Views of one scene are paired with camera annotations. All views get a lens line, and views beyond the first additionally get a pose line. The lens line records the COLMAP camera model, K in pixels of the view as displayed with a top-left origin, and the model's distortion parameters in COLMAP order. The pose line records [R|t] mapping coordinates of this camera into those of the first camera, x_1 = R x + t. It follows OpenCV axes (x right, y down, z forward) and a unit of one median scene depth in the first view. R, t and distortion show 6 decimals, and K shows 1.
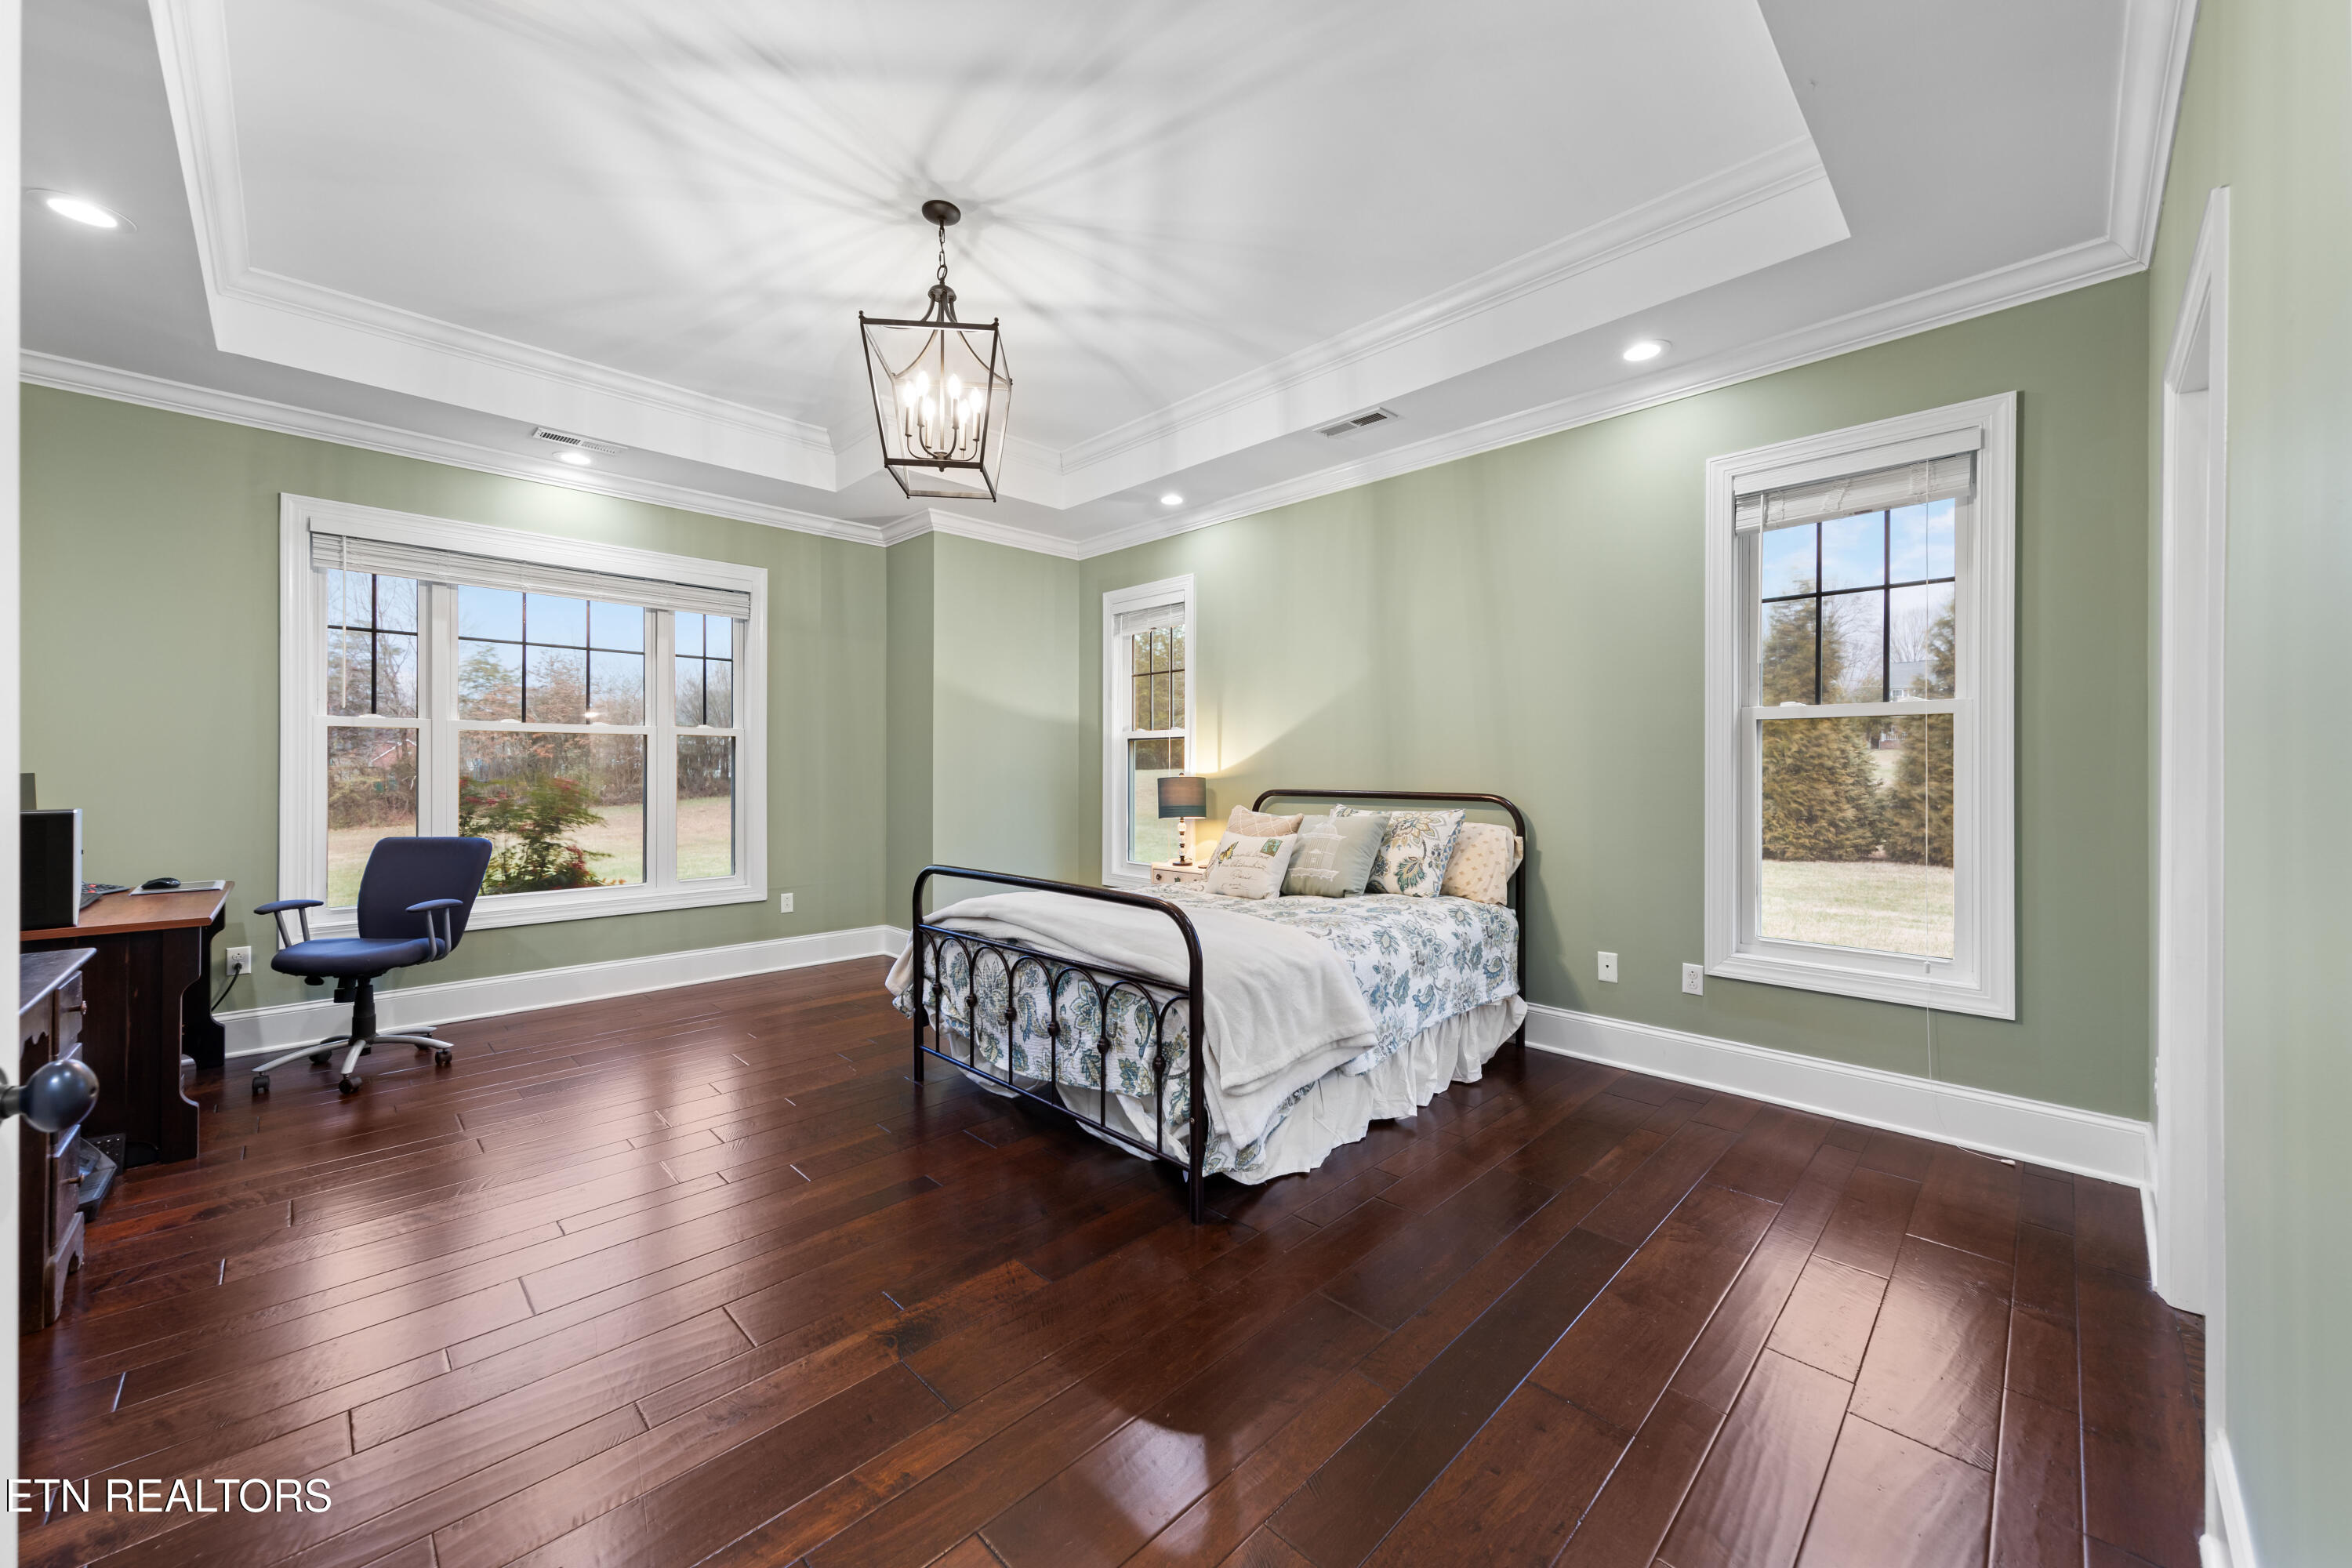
lens RADIAL K [[878.6, 0, 1179.7], [0, 878.6, 774.4], [0, 0, 1]] dist [0.001193, 0.000058]
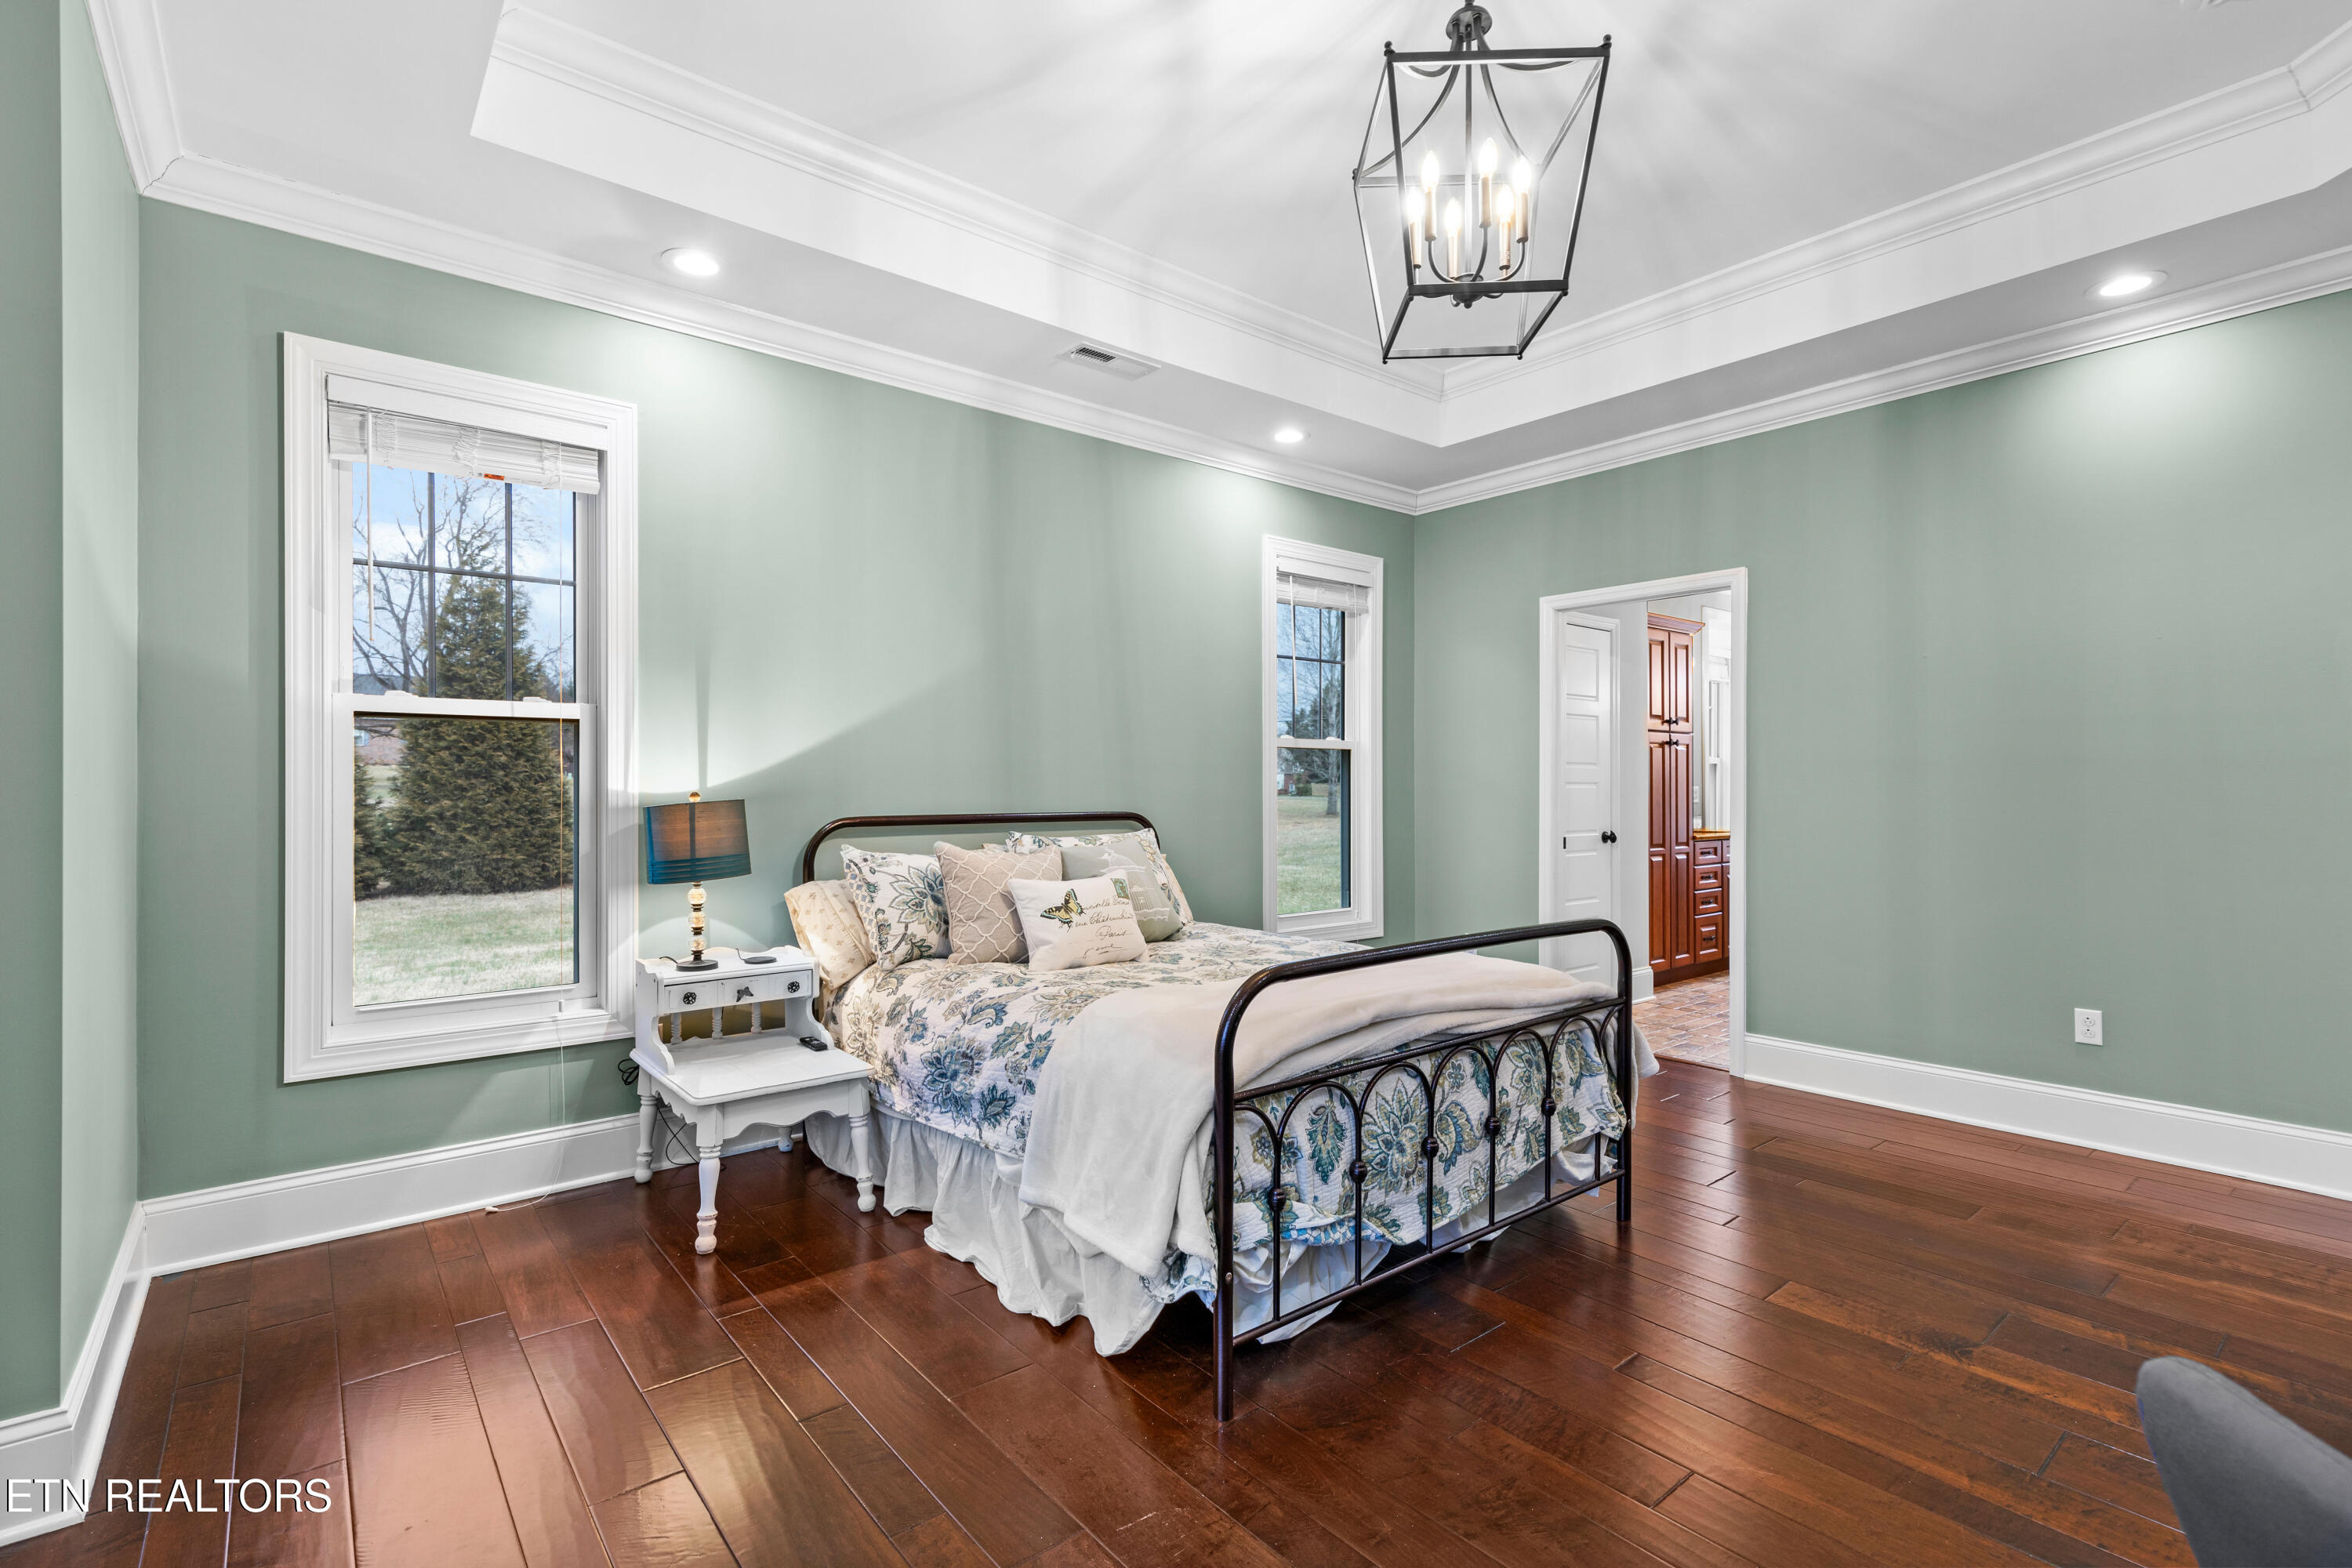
lens RADIAL K [[1073.6, 0, 1179.8], [0, 1073.6, 785.9], [0, 0, 1]] dist [0.012646, -0.000186]
pose [[0.093171, -0.001059, 0.995650, -1.022169], [0.005234, 0.999986, 0.000573, -0.006946], [-0.995636, 0.005158, 0.093176, 1.099966]]
